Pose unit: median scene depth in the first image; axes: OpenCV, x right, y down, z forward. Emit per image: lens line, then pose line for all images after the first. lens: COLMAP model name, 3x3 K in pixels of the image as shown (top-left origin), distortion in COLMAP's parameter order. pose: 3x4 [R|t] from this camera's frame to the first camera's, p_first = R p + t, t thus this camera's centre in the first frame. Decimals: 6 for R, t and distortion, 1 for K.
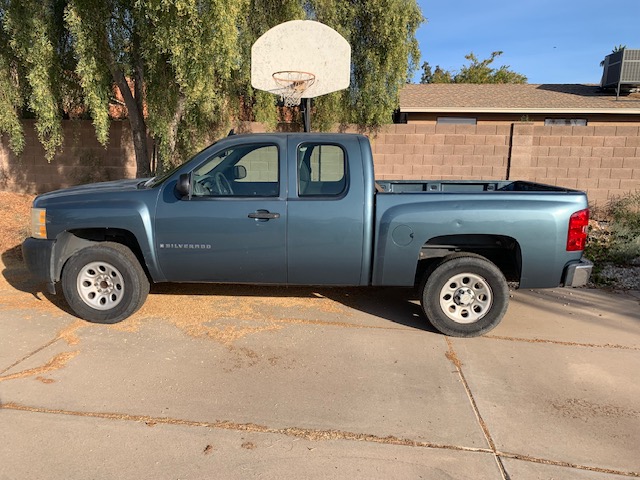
lens RADIAL K [[497.1, 0, 320.0], [0, 497.1, 240.0], [0, 0, 1]] dist [-0.000210, 0.000399]
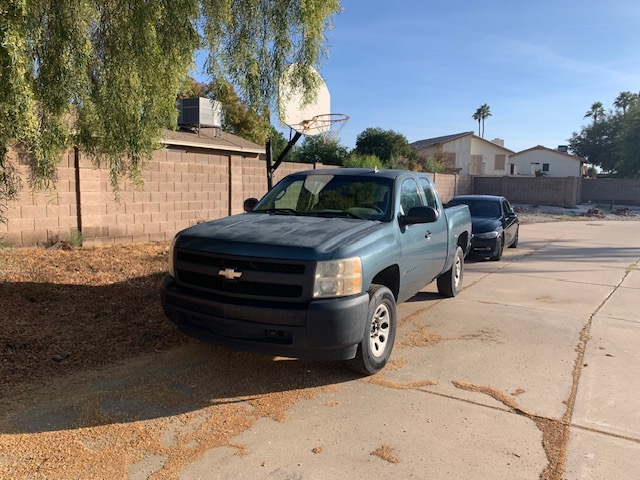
lens RADIAL K [[497.1, 0, 320.0], [0, 497.1, 240.0], [0, 0, 1]] dist [-0.000210, 0.000399]
pose [[0.390384, -0.111273, 0.913903, -1.352556], [0.148508, 0.987280, 0.056770, -0.148471], [-0.908595, 0.113560, 0.401943, 0.720442]]
